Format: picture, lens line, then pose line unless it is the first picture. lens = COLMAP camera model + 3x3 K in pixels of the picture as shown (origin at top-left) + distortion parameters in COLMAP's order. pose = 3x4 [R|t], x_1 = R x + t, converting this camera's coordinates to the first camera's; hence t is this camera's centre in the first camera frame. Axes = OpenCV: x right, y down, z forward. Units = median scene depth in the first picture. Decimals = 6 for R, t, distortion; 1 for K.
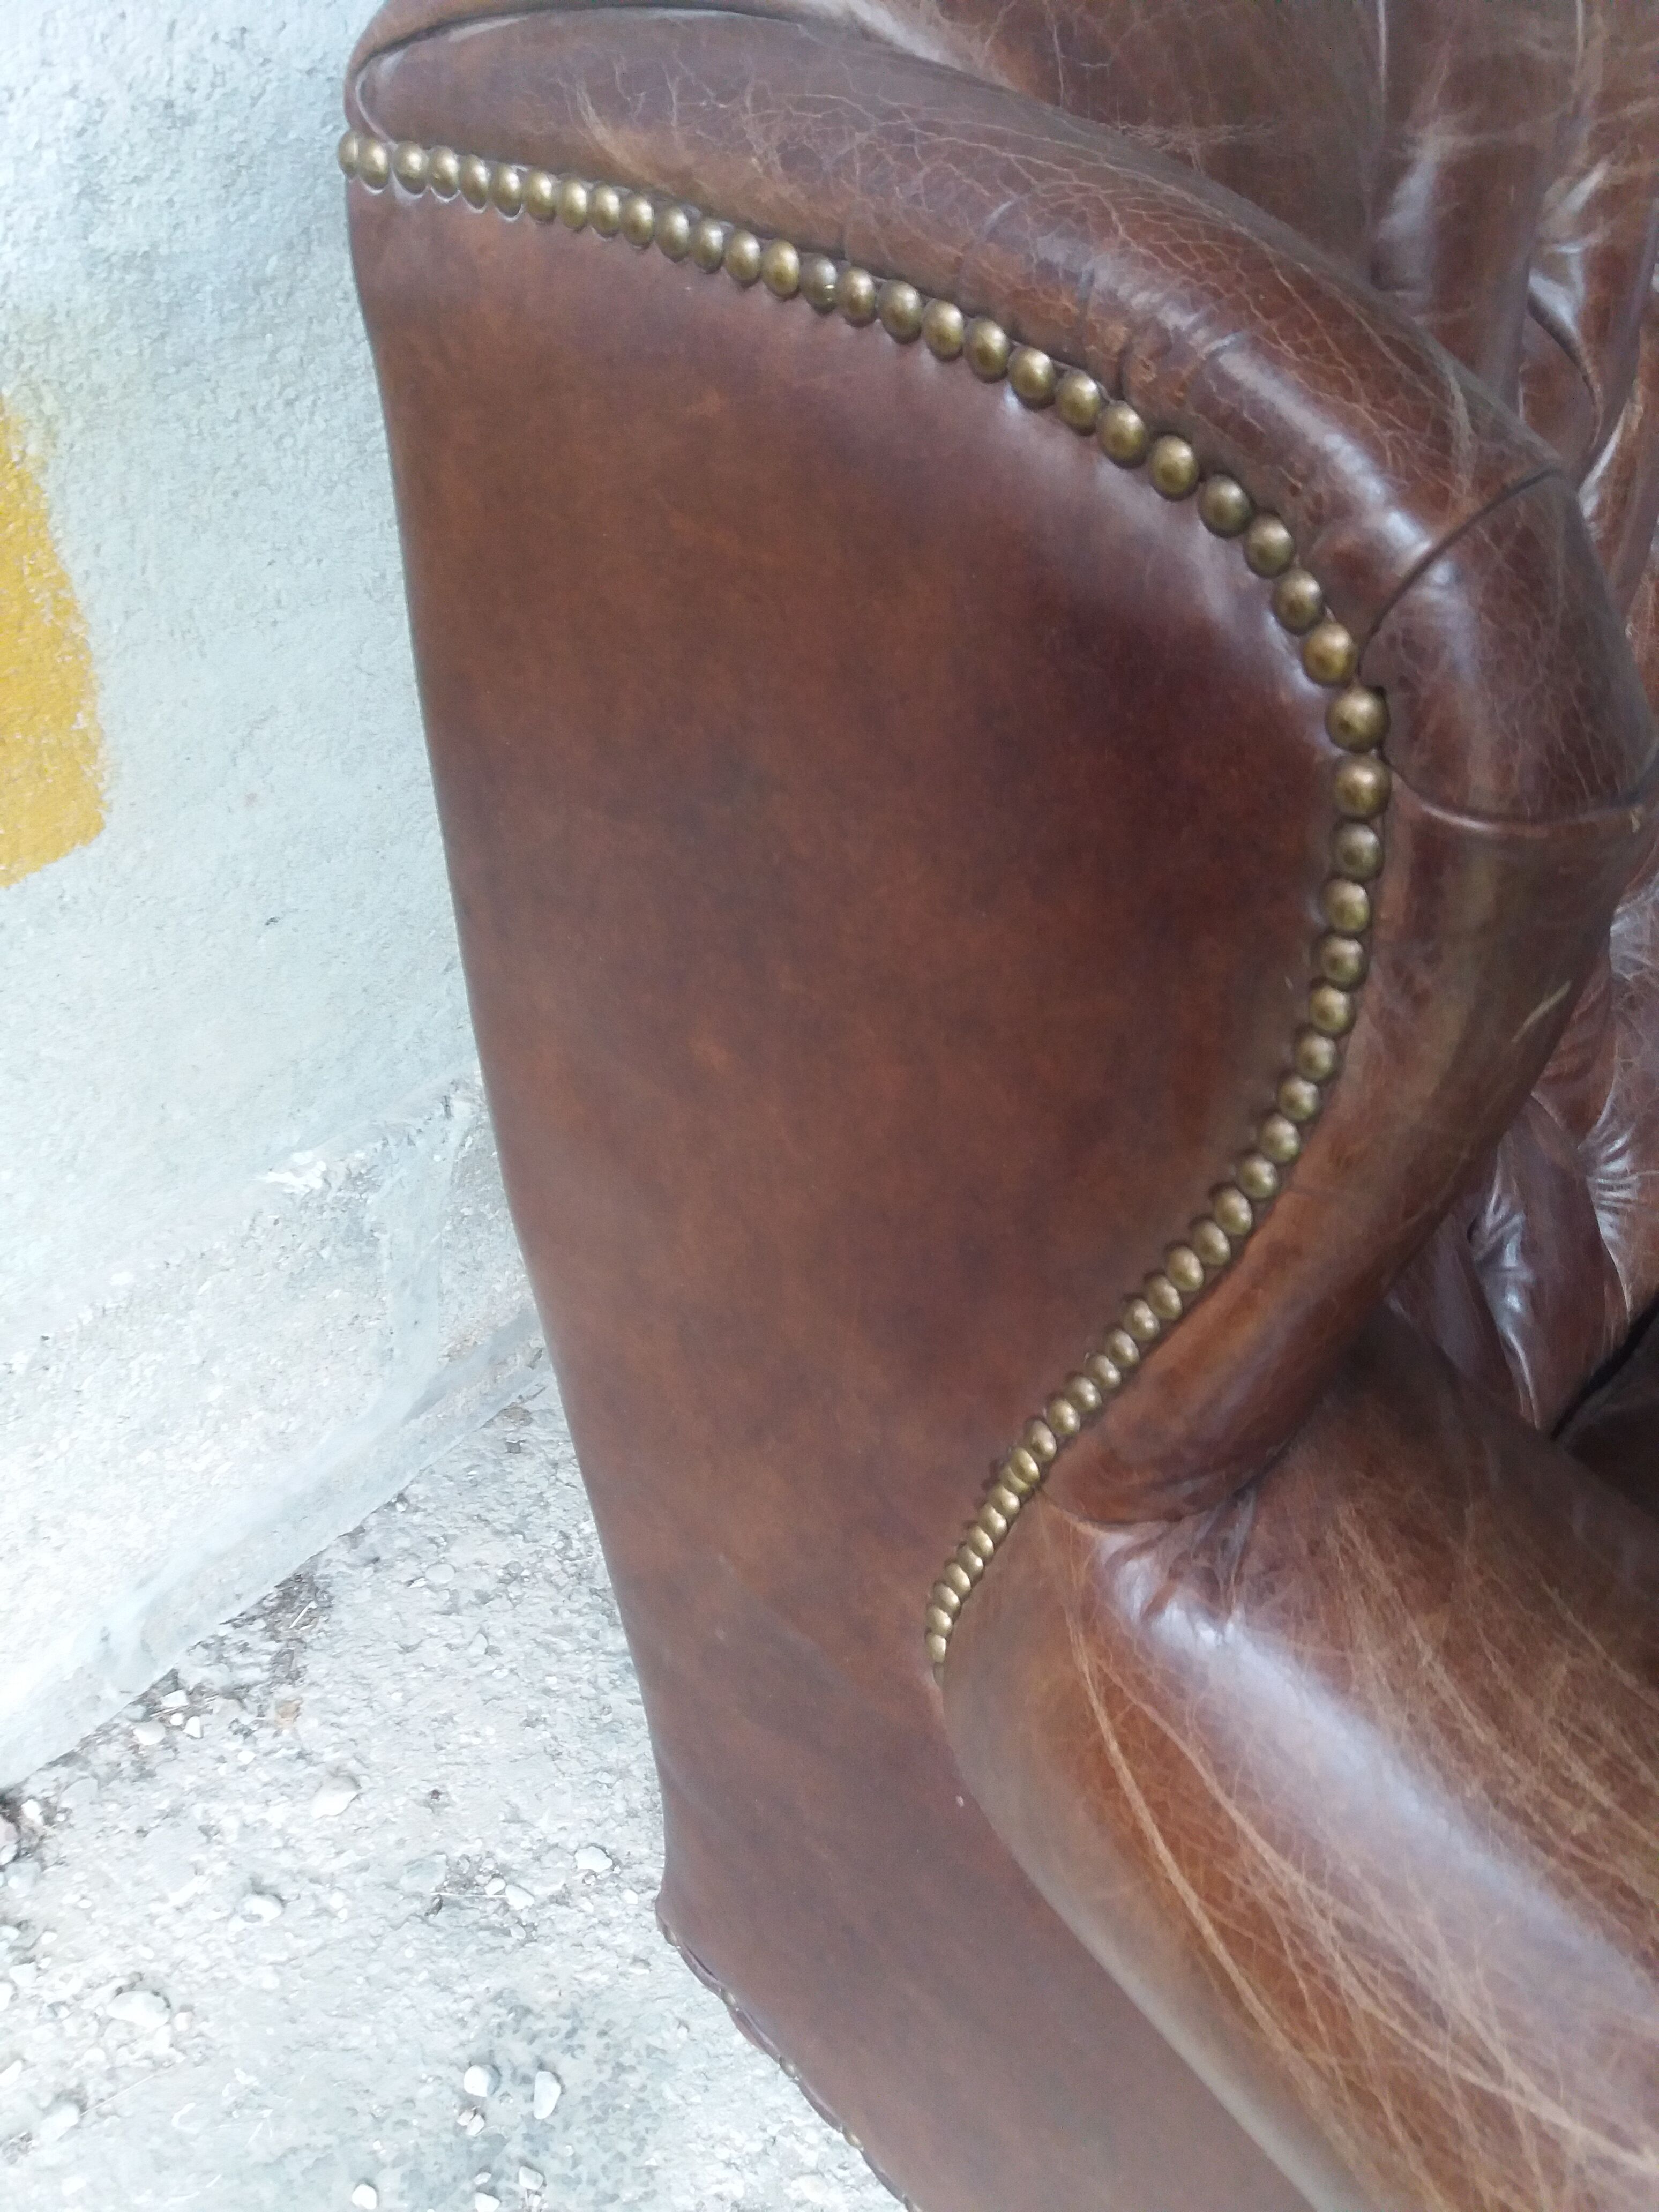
lens RADIAL K [[1873.1, 0, 820.0], [0, 1873.1, 1123.5], [0, 0, 1]] dist [0.047315, -0.084037]
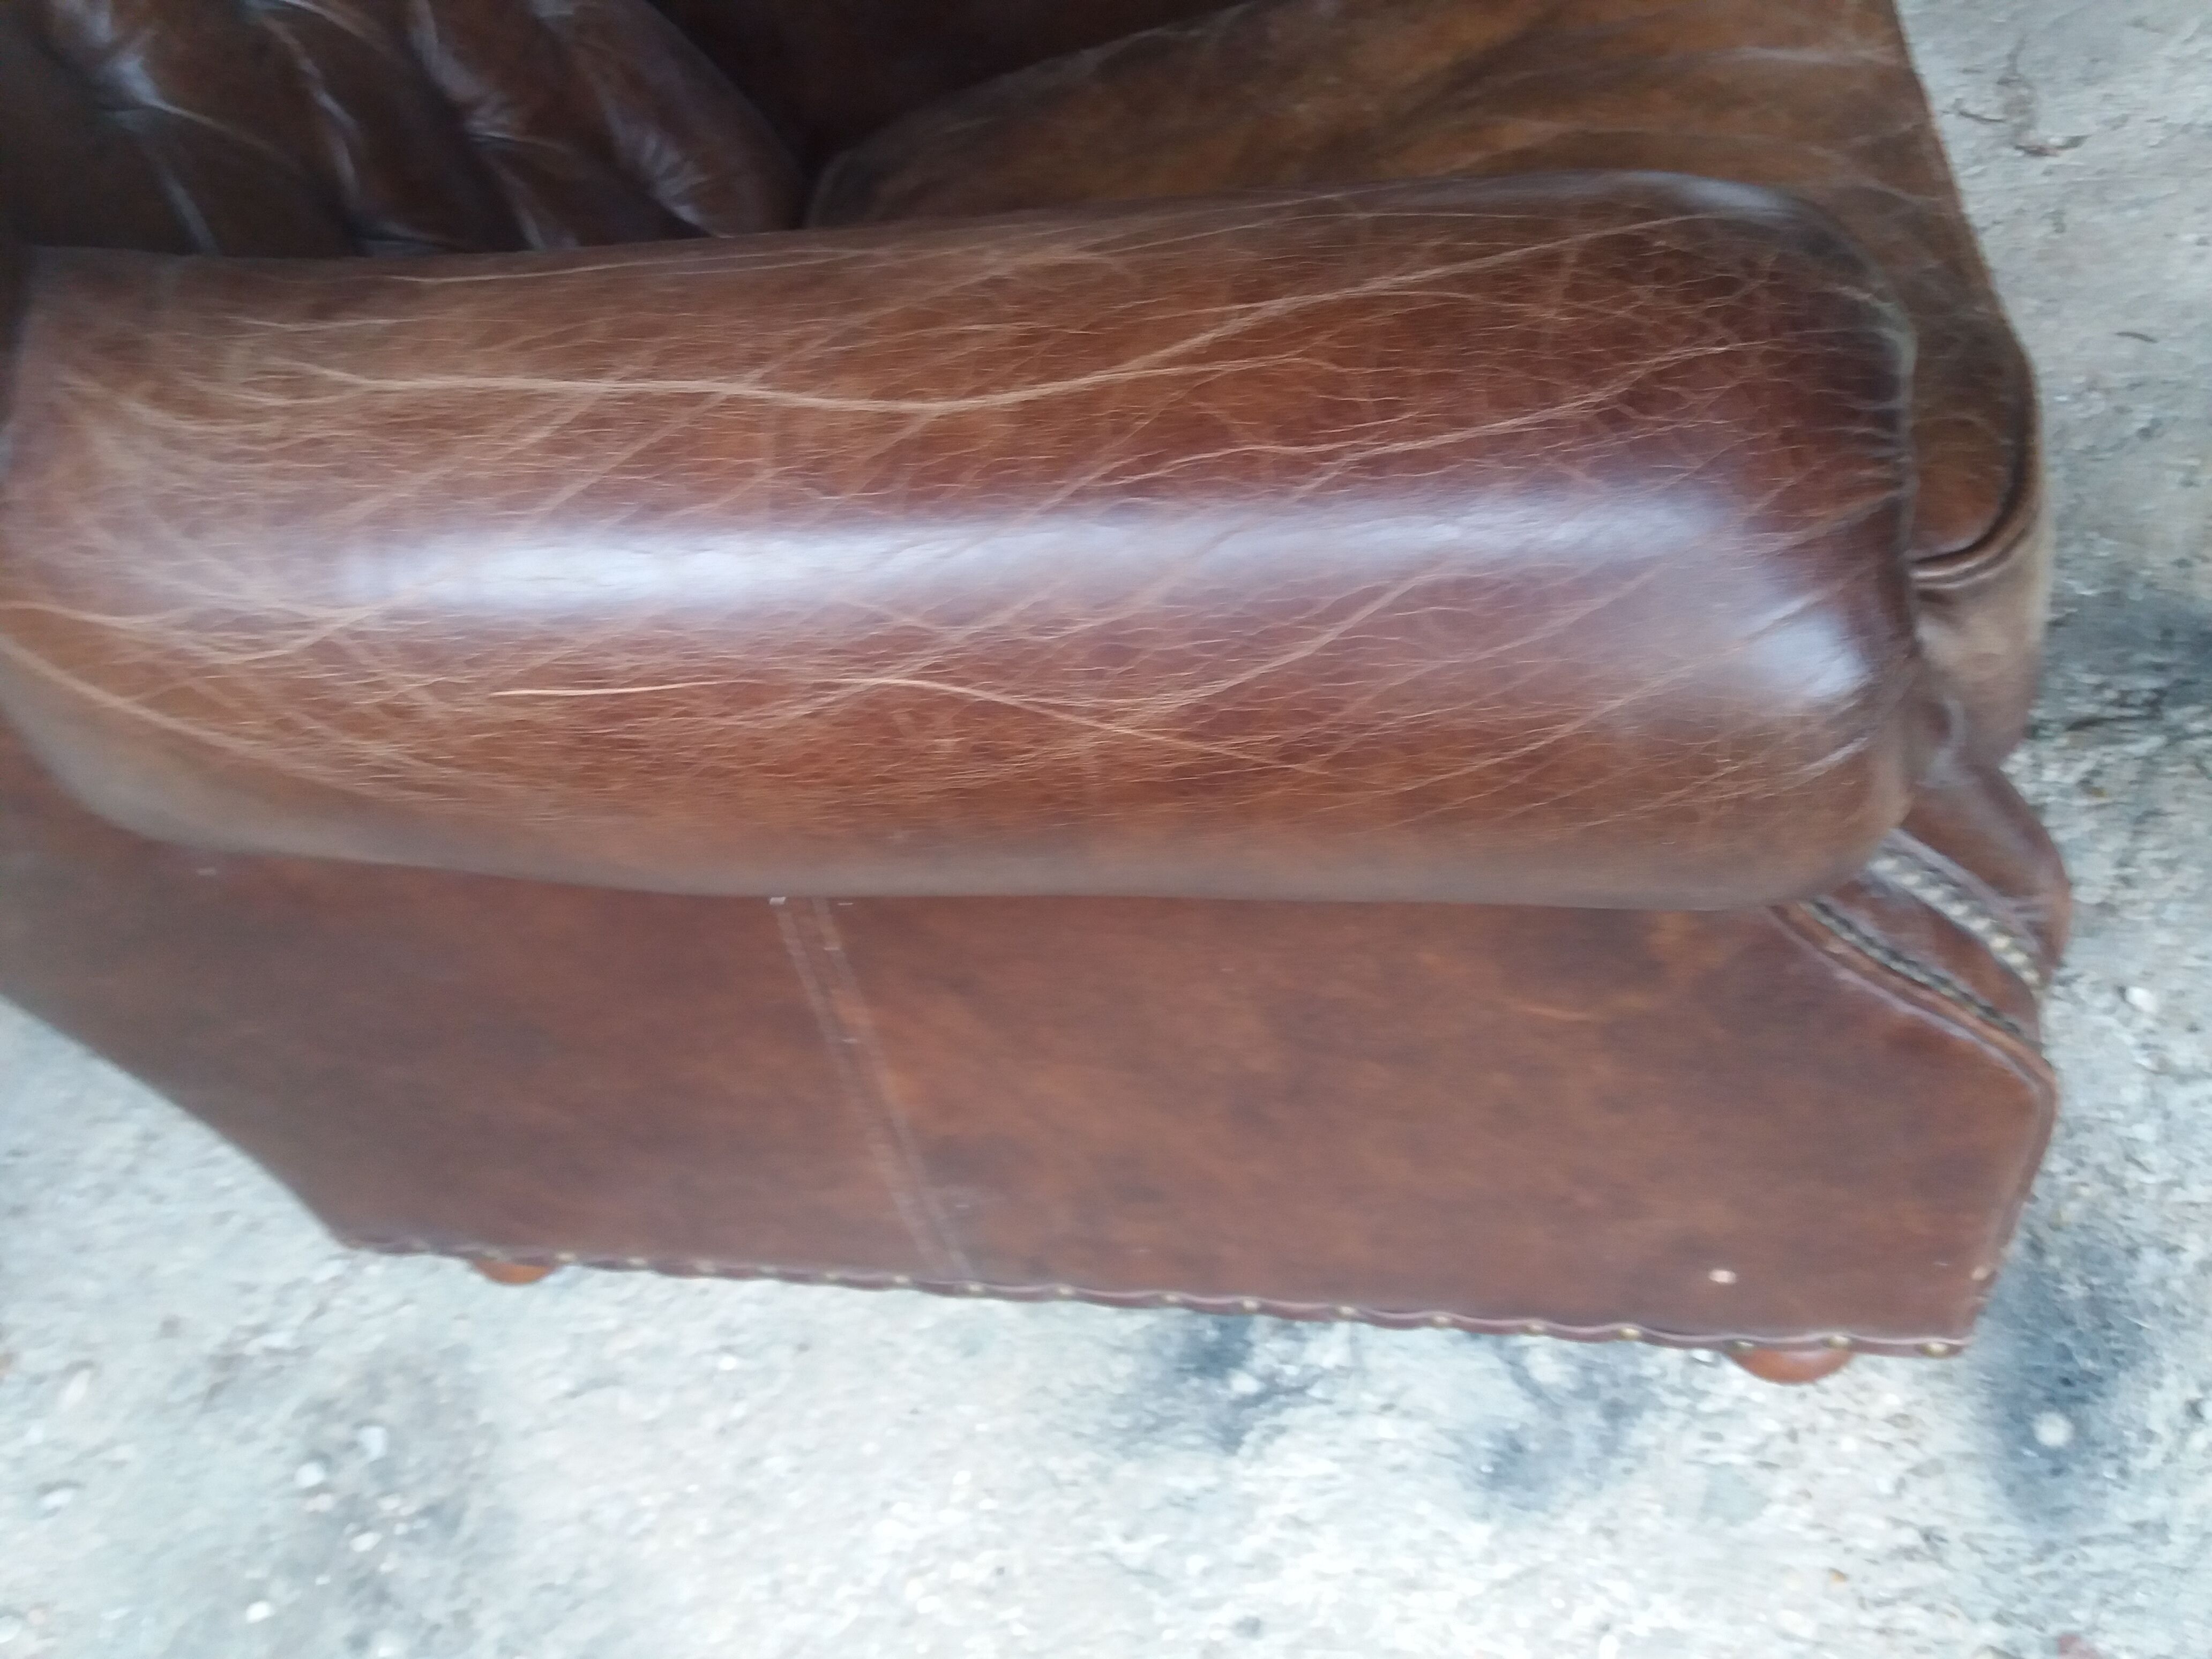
lens RADIAL K [[1873.1, 0, 1101.5], [0, 1873.1, 818.0], [0, 0, 1]] dist [0.047315, -0.084037]
pose [[0.773989, -0.611659, 0.163754, 0.210636], [0.596123, 0.791075, 0.137252, 0.325984], [-0.213493, -0.008613, 0.976907, -0.129837]]
